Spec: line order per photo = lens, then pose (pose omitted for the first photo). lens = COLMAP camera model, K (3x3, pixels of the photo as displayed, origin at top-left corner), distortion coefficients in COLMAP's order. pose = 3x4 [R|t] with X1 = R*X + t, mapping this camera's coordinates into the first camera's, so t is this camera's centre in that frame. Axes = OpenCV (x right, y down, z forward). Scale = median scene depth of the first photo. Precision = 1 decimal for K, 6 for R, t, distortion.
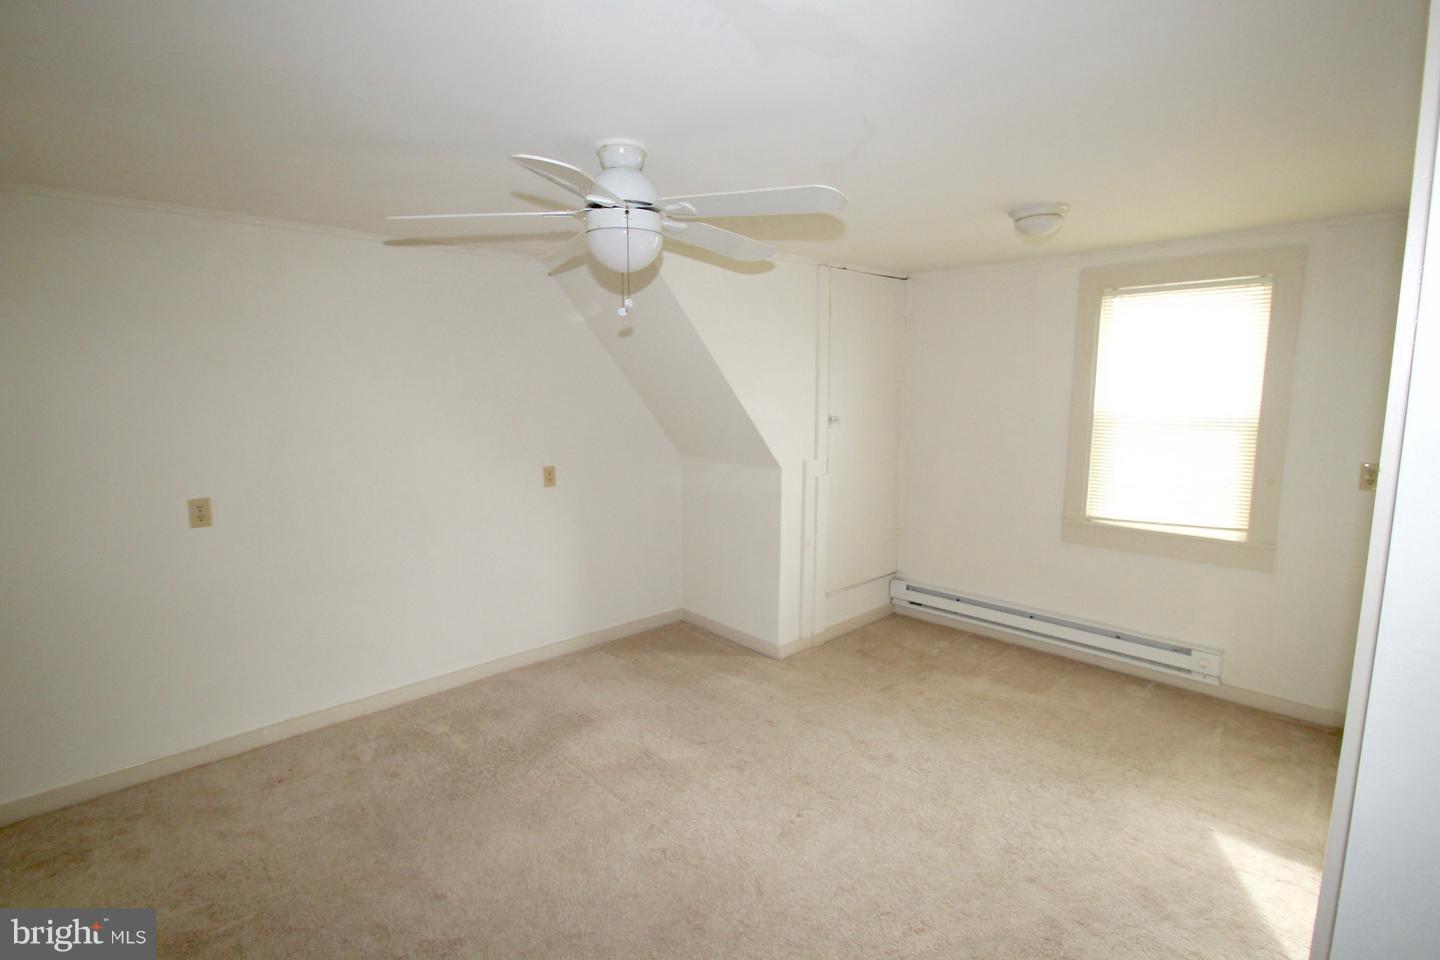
lens RADIAL K [[670.0, 0, 723.1], [0, 670.0, 477.8], [0, 0, 1]] dist [0.000258, -0.000038]
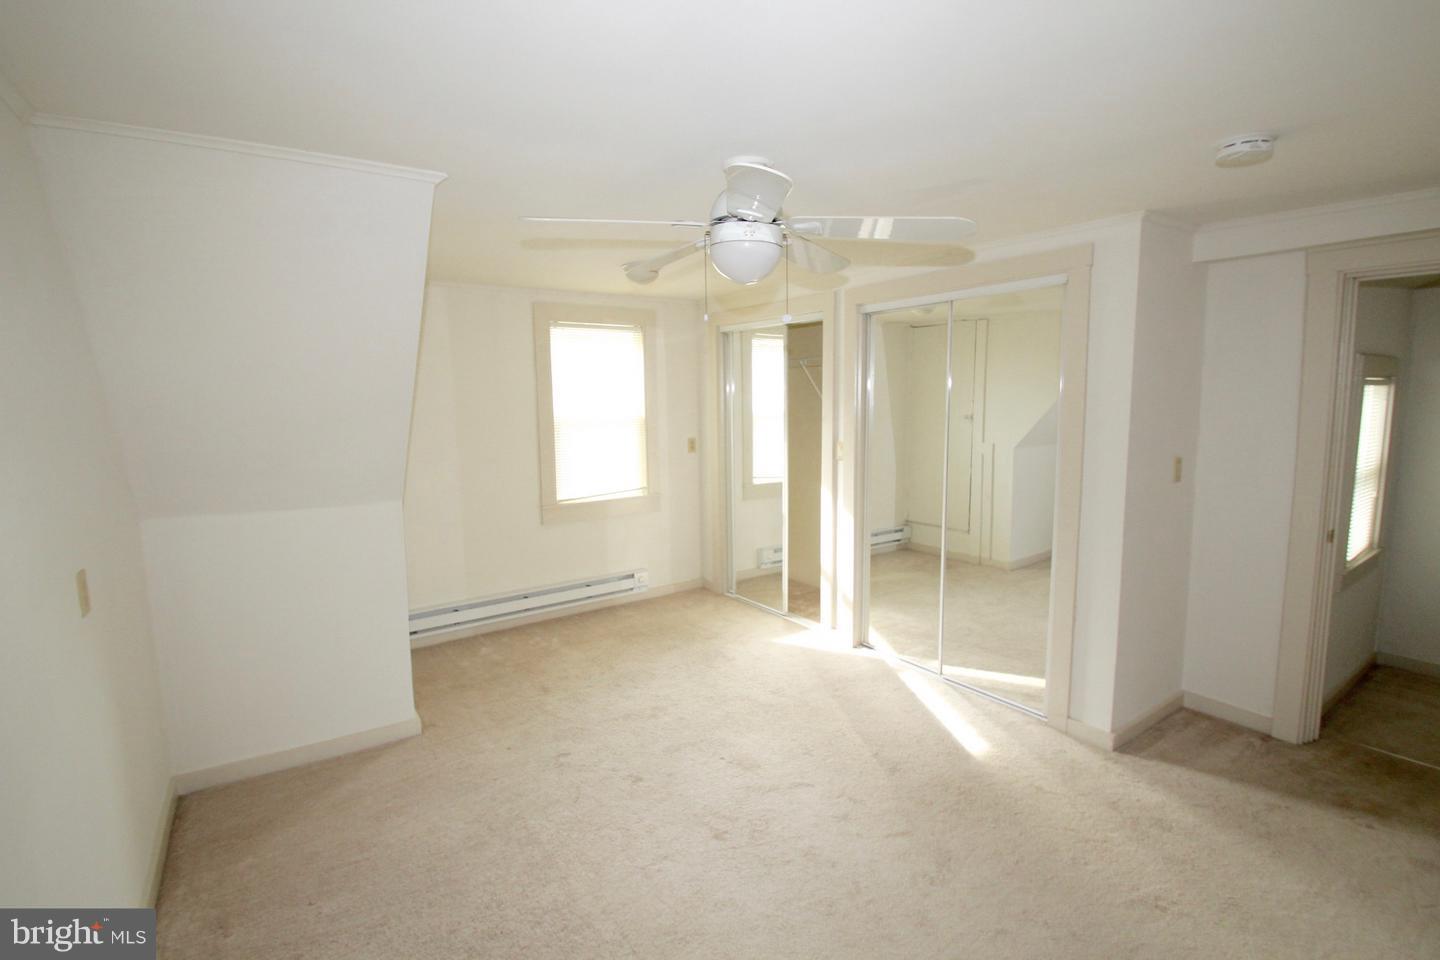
lens RADIAL K [[670.0, 0, 723.0], [0, 670.0, 480.3], [0, 0, 1]] dist [0.000258, -0.000038]
pose [[0.160532, -0.120760, 0.979615, -0.672335], [0.146290, 0.984437, 0.097382, -0.060103], [-0.976129, 0.127675, 0.175699, 0.504730]]
